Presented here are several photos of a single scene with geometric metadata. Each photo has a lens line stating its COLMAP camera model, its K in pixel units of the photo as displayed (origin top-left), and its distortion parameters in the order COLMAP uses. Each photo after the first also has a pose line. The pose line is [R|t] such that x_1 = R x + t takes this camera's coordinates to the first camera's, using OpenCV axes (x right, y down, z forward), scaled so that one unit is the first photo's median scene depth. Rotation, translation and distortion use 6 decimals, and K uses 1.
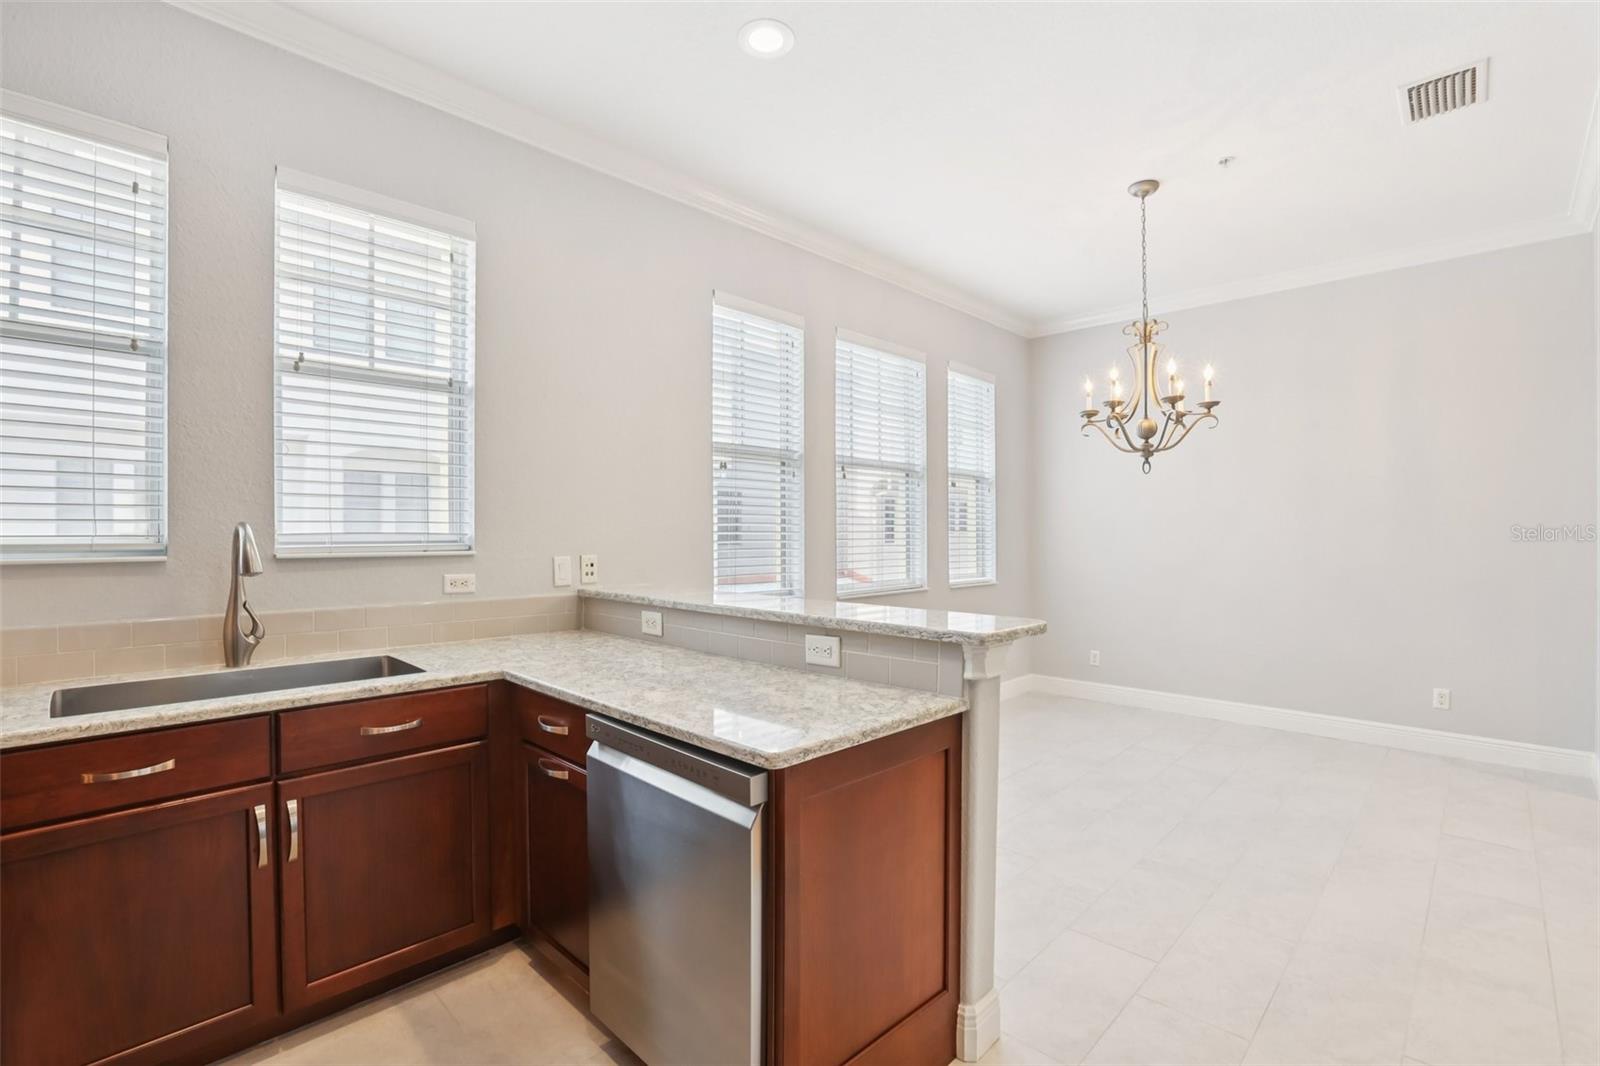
lens RADIAL K [[728.0, 0, 799.8], [0, 728.0, 530.9], [0, 0, 1]] dist [-0.049296, 0.017590]
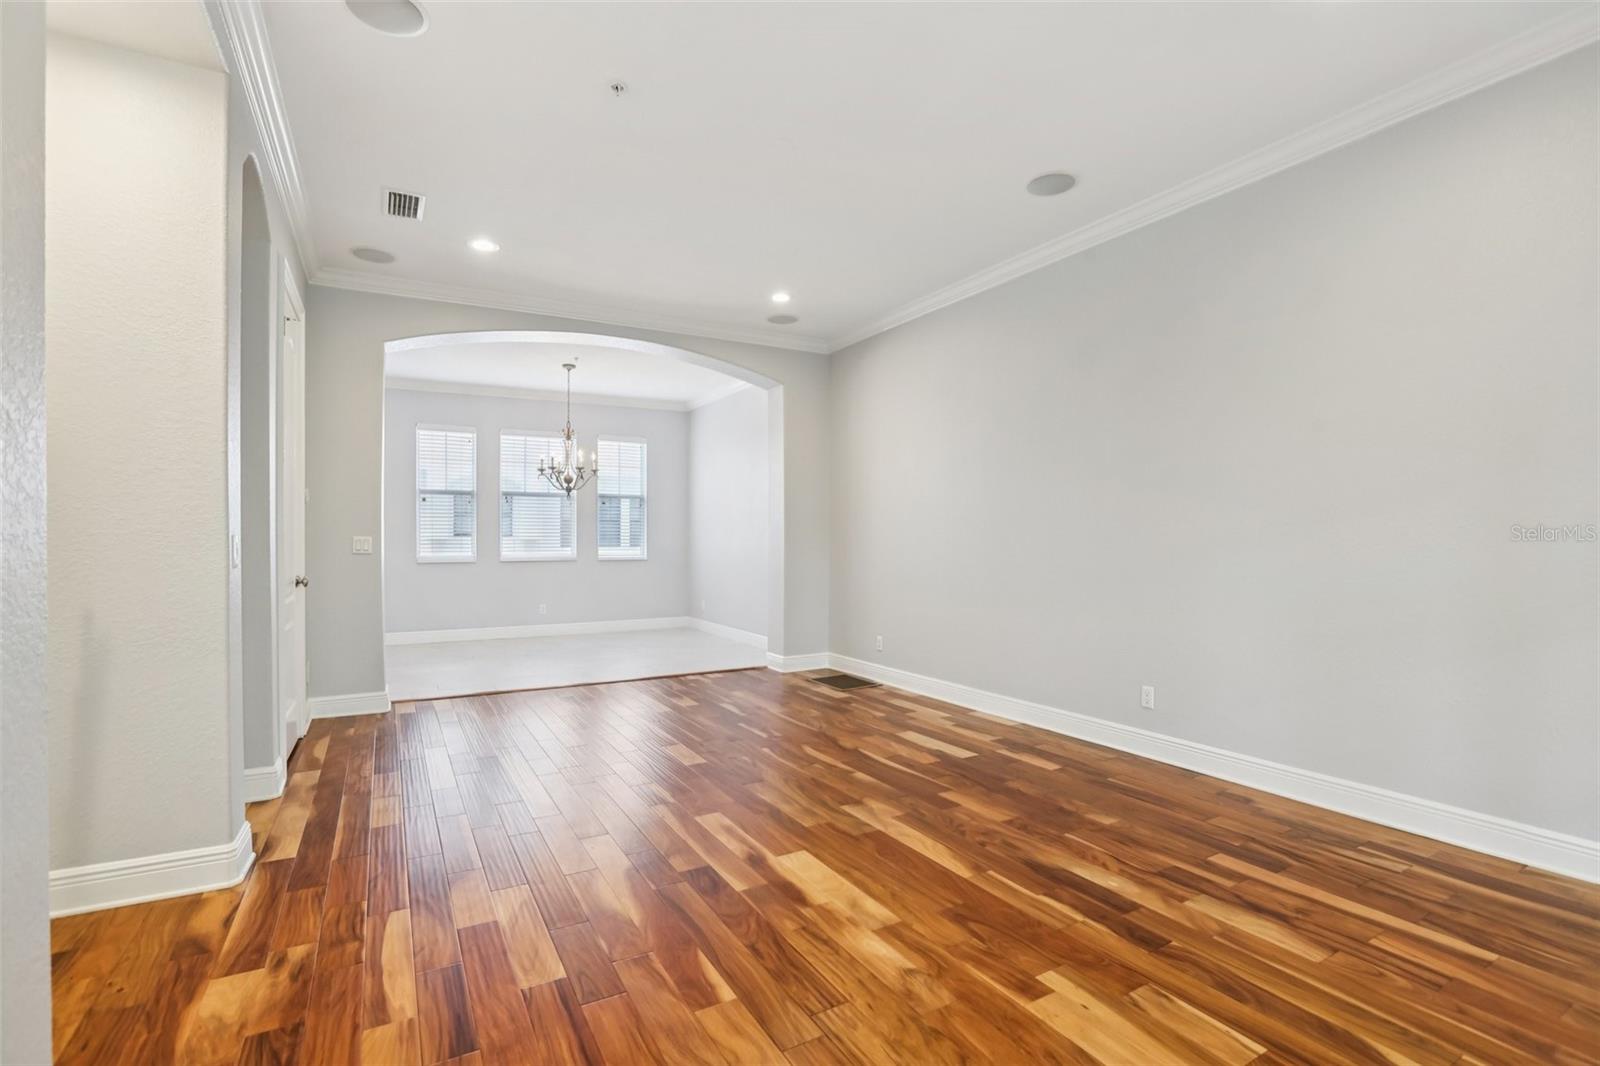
lens RADIAL K [[728.0, 0, 799.4], [0, 728.0, 548.5], [0, 0, 1]] dist [-0.049296, 0.017590]
pose [[0.961656, 0.004192, -0.274228, 2.570885], [-0.000224, 0.999895, 0.014501, 0.049915], [0.274260, -0.013884, 0.961555, -1.331630]]
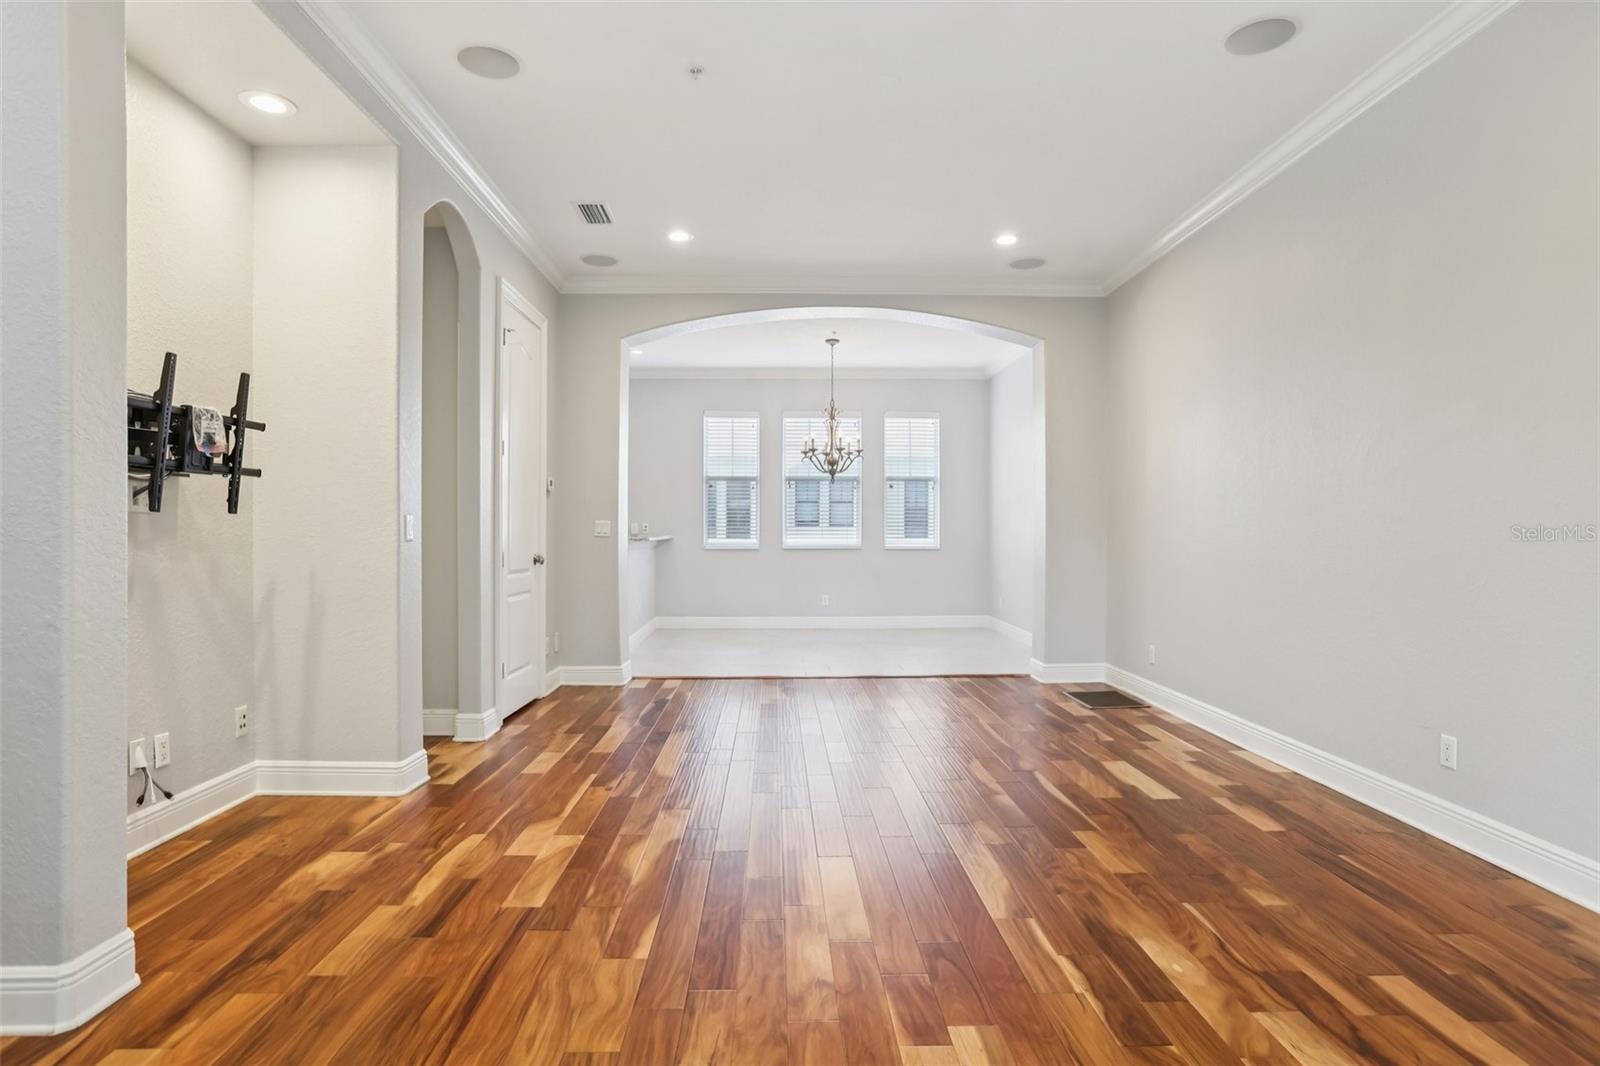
lens RADIAL K [[848.2, 0, 797.4], [0, 848.2, 534.8], [0, 0, 1]] dist [-0.043400, 0.023934]
pose [[0.715330, 0.005767, -0.698763, 3.072552], [-0.001159, 0.999974, 0.007067, 0.072114], [0.698786, -0.004245, 0.715318, -1.154180]]
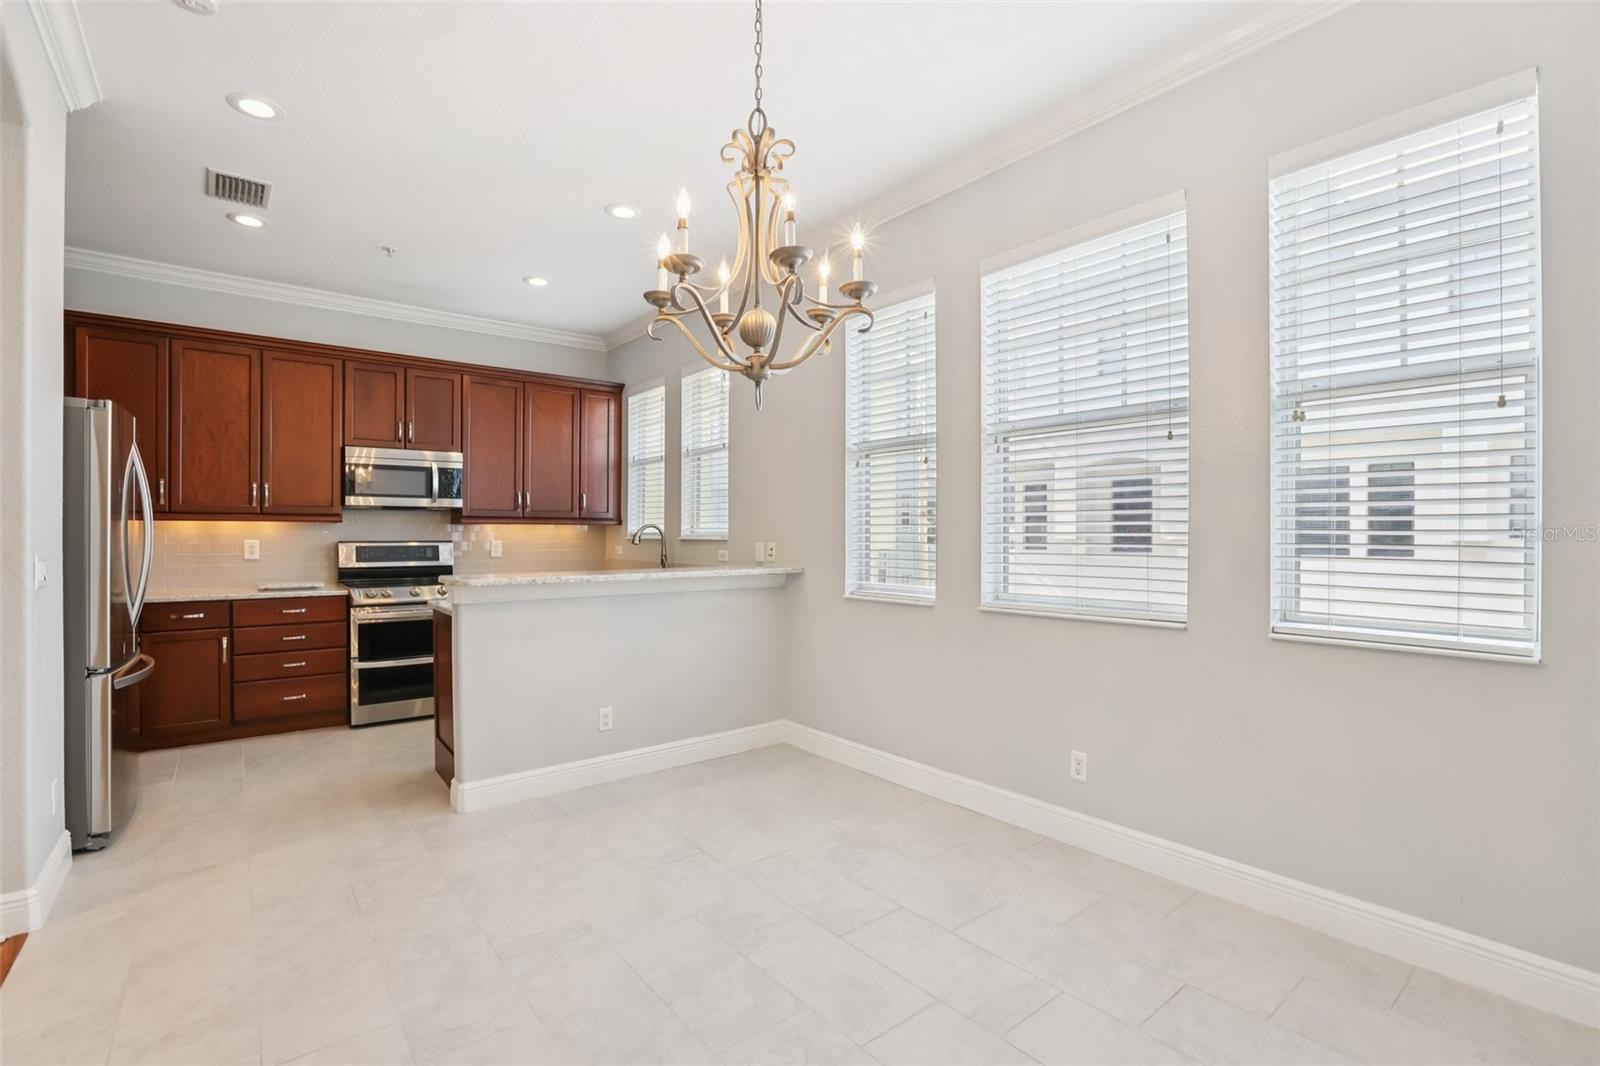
lens RADIAL K [[728.0, 0, 795.0], [0, 728.0, 534.9], [0, 0, 1]] dist [-0.049296, 0.017590]
pose [[-0.123967, 0.001820, -0.992285, 1.522809], [0.003719, 0.999992, 0.001369, 0.022935], [0.992279, -0.003520, -0.123972, 1.617238]]
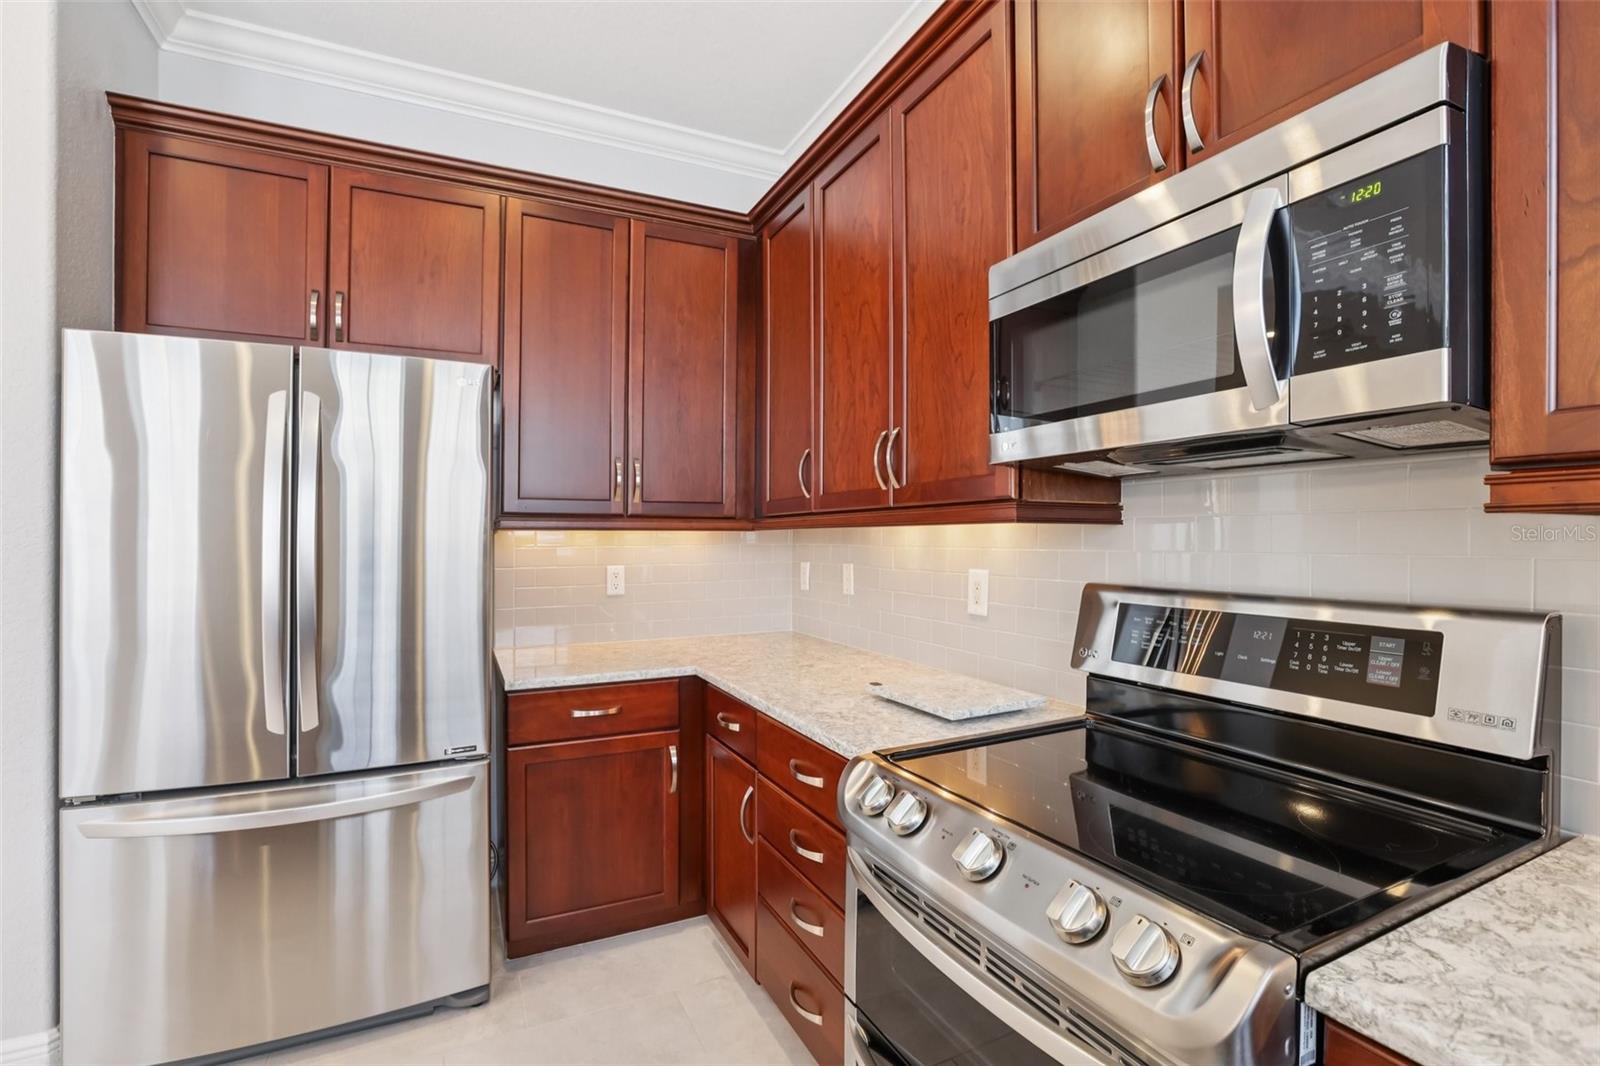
lens RADIAL K [[728.0, 0, 813.4], [0, 728.0, 540.5], [0, 0, 1]] dist [-0.049296, 0.017590]
pose [[-0.949340, 0.000937, 0.314250, -0.422209], [0.000333, 0.999998, -0.001977, 0.000849], [-0.314252, -0.001772, -0.949338, 0.708908]]
